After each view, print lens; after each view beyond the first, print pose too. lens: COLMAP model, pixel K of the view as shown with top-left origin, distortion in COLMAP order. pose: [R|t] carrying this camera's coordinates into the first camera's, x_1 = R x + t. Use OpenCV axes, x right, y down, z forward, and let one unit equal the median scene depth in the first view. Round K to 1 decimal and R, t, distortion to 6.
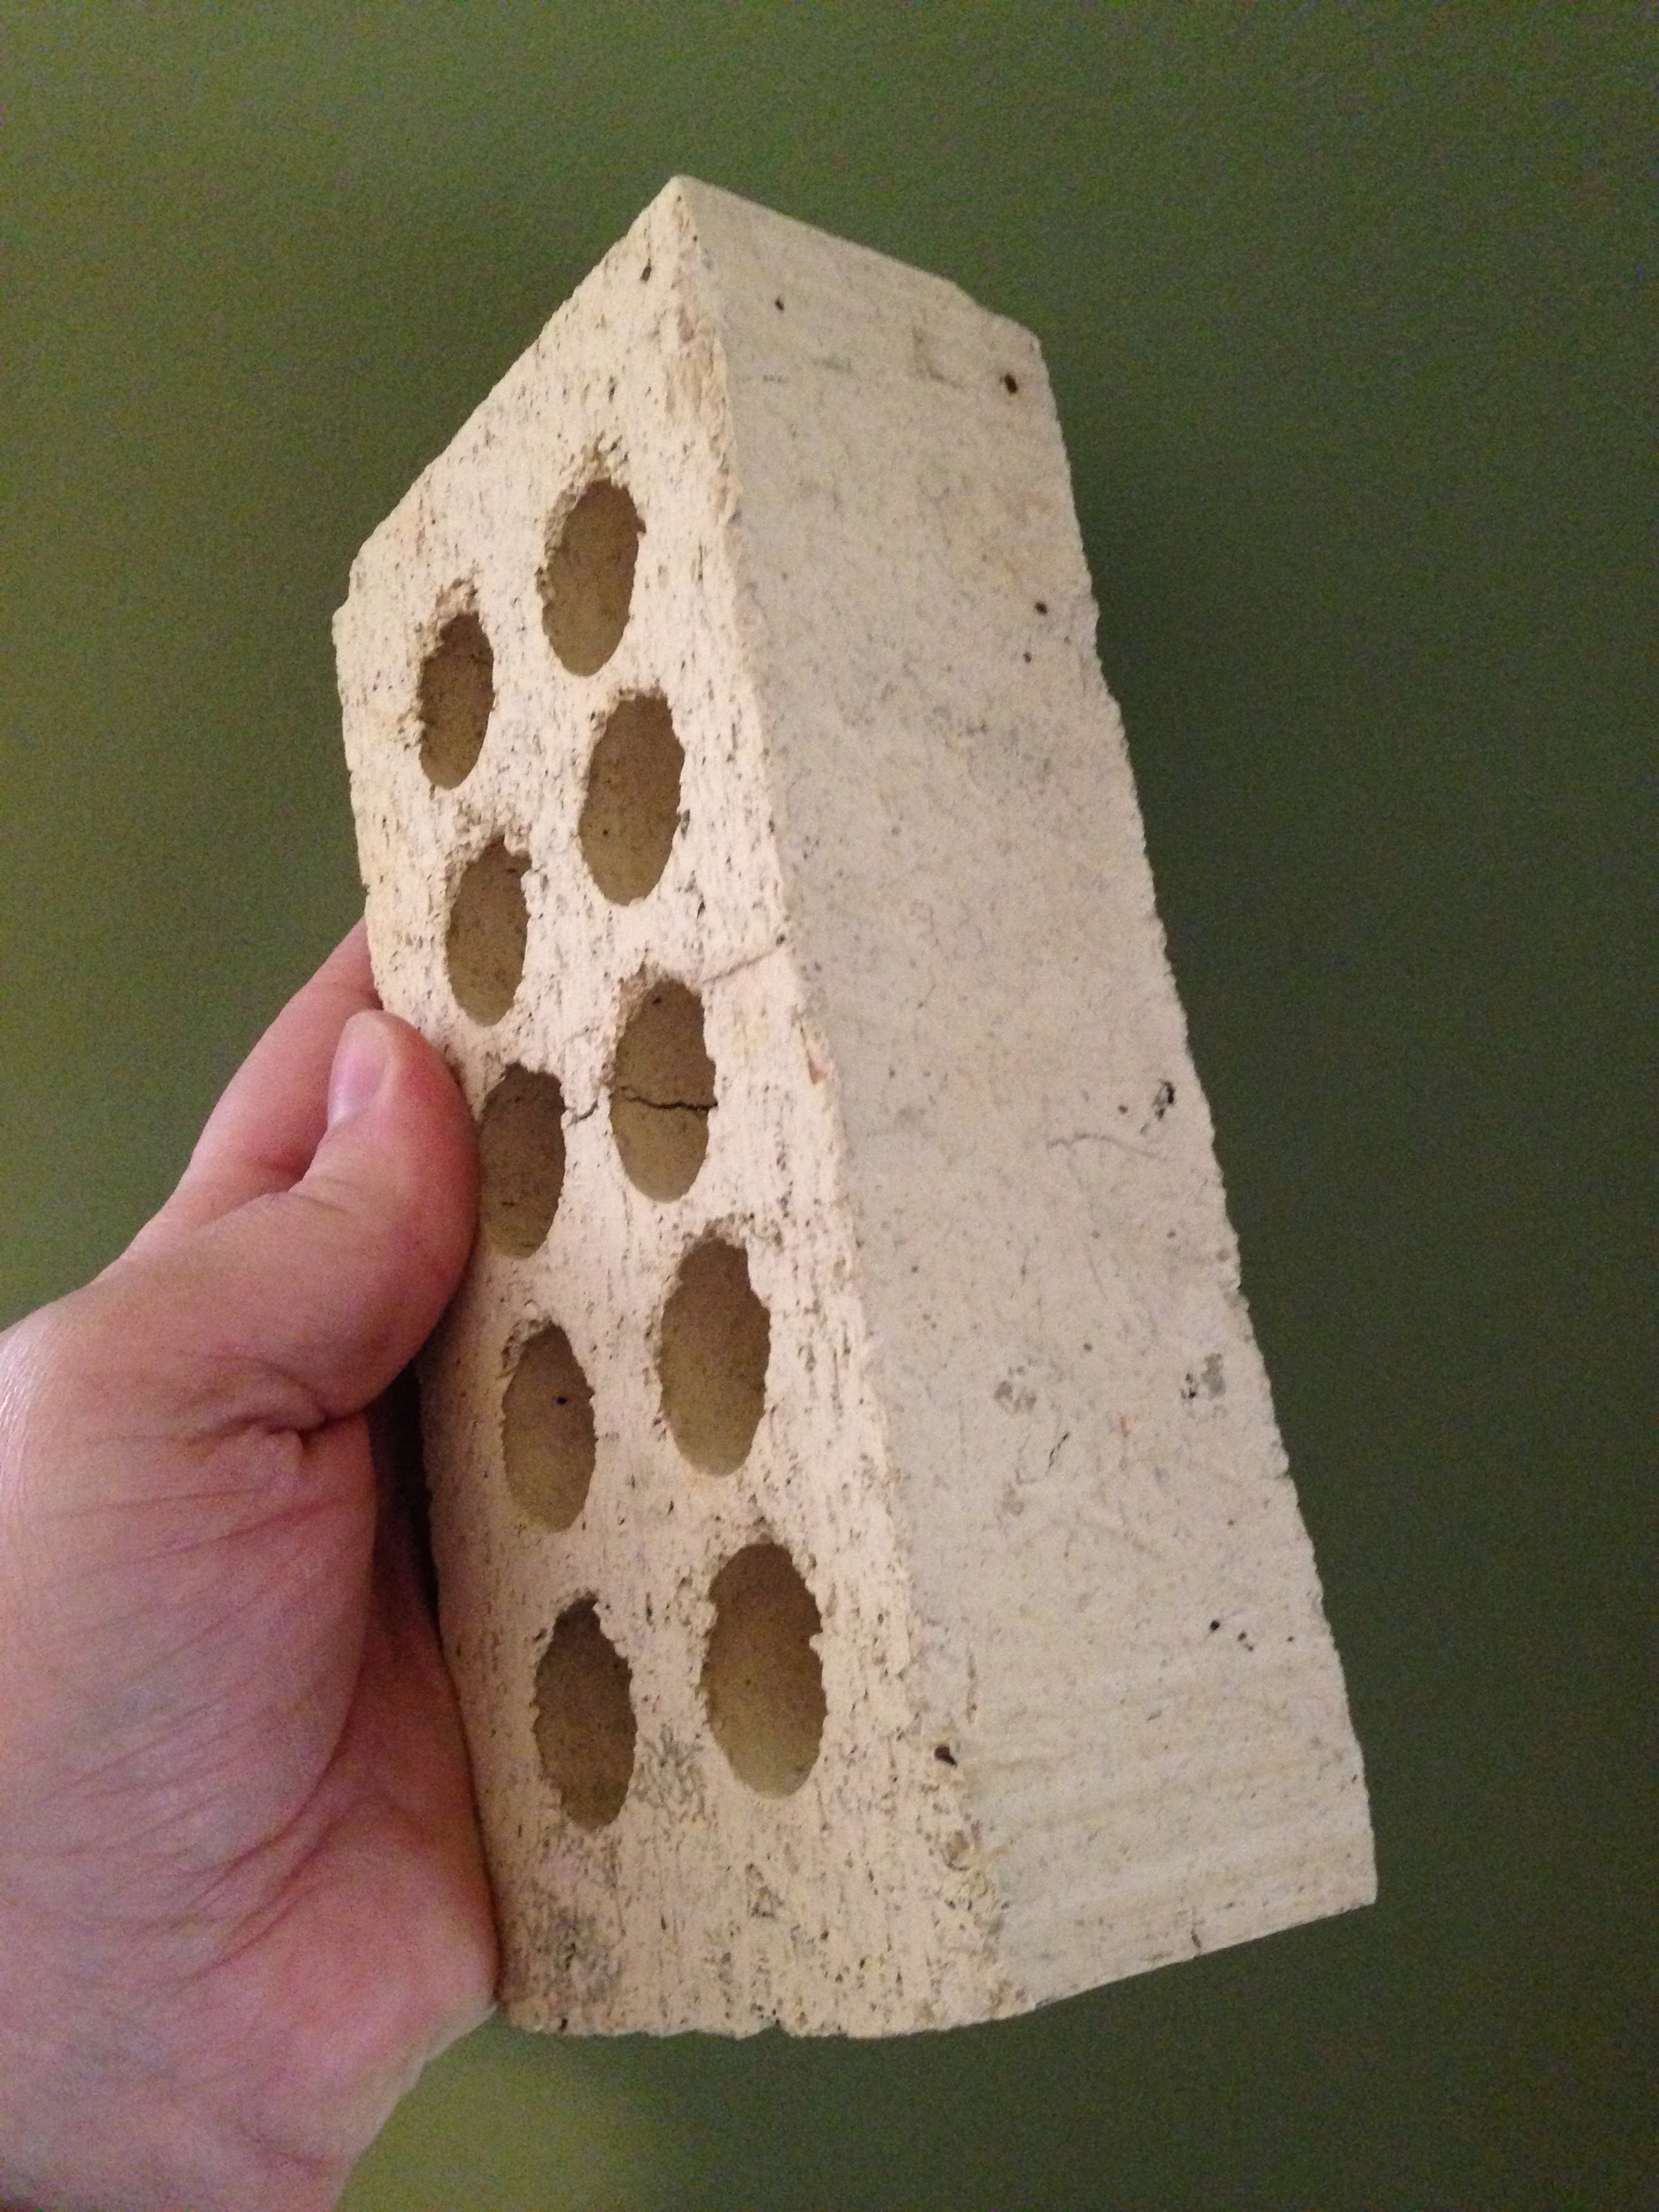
lens RADIAL K [[2146.2, 0, 829.5], [0, 2146.2, 1106.0], [0, 0, 1]] dist [0.061936, -0.025854]
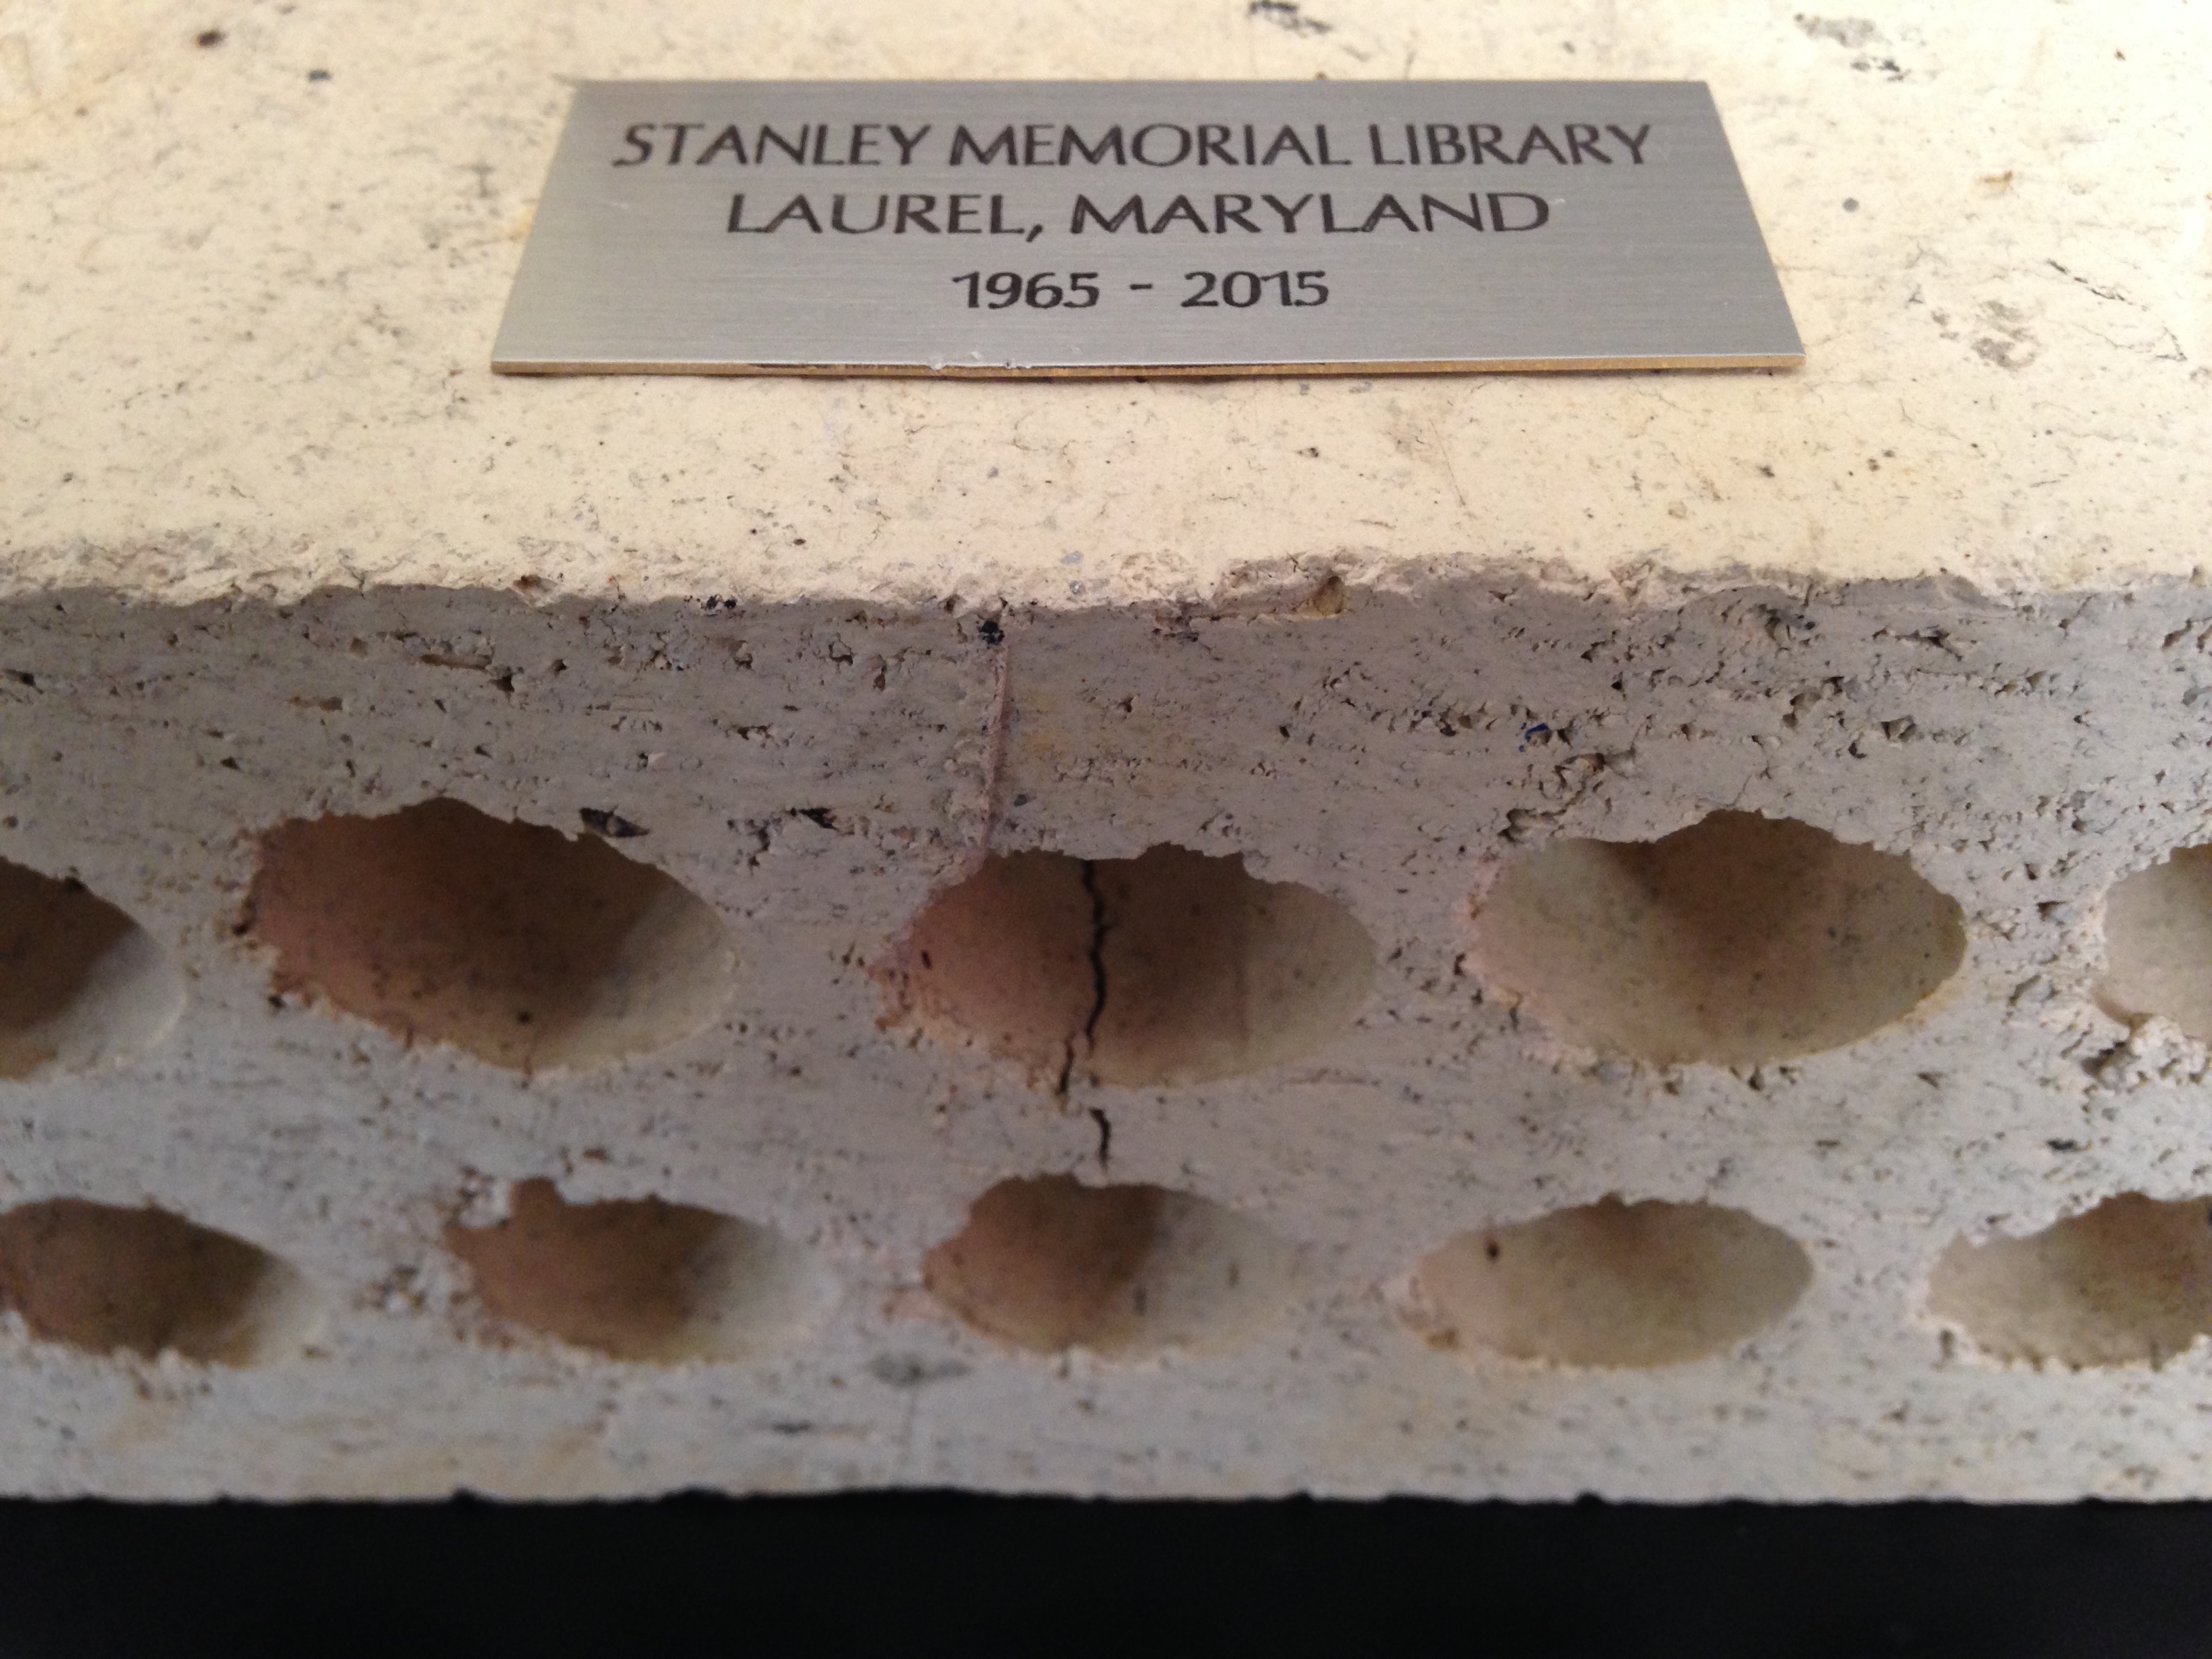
lens RADIAL K [[2146.2, 0, 1161.2], [0, 2146.2, 824.0], [0, 0, 1]] dist [0.061936, -0.025854]
pose [[0.162268, -0.983380, 0.081443, -0.079974], [0.946149, 0.178492, 0.270078, -0.135580], [-0.280127, 0.033232, 0.959388, 0.501537]]
